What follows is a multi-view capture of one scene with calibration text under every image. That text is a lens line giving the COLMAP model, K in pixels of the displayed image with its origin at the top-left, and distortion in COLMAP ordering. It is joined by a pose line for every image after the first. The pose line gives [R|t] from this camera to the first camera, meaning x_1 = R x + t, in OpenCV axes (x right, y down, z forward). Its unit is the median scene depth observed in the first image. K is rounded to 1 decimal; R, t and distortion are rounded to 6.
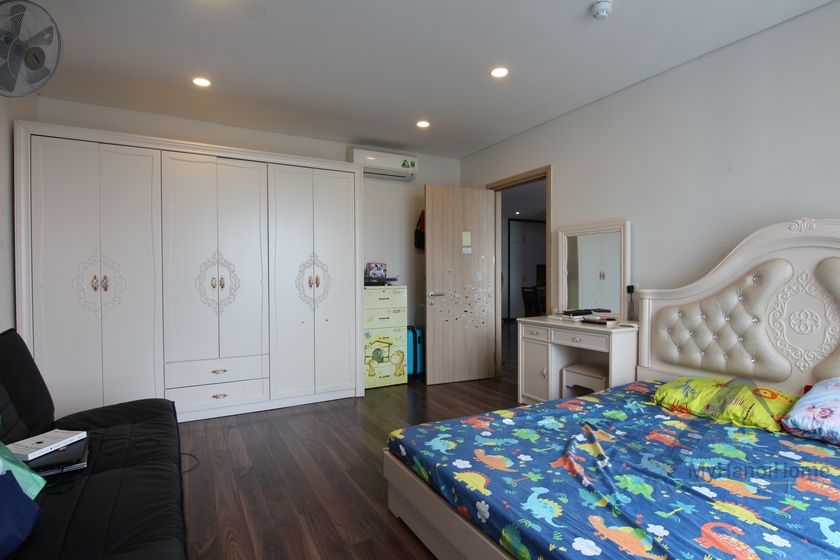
lens RADIAL K [[437.4, 0, 414.2], [0, 437.4, 280.5], [0, 0, 1]] dist [0.003916, 0.000926]
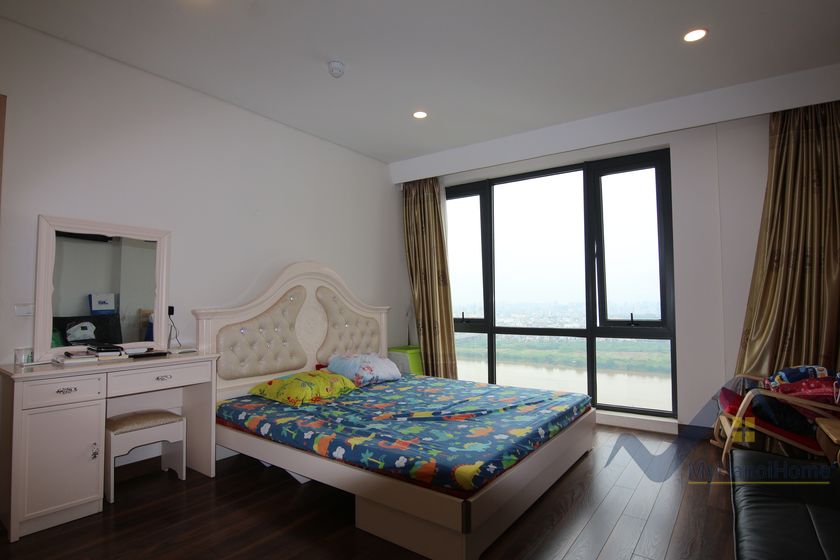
lens RADIAL K [[437.4, 0, 415.5], [0, 437.4, 286.9], [0, 0, 1]] dist [0.003916, 0.000926]
pose [[-0.417928, 0.015856, 0.908342, -0.948613], [0.004454, 0.999871, -0.015405, -0.023492], [-0.908469, -0.002392, -0.417945, 1.685542]]
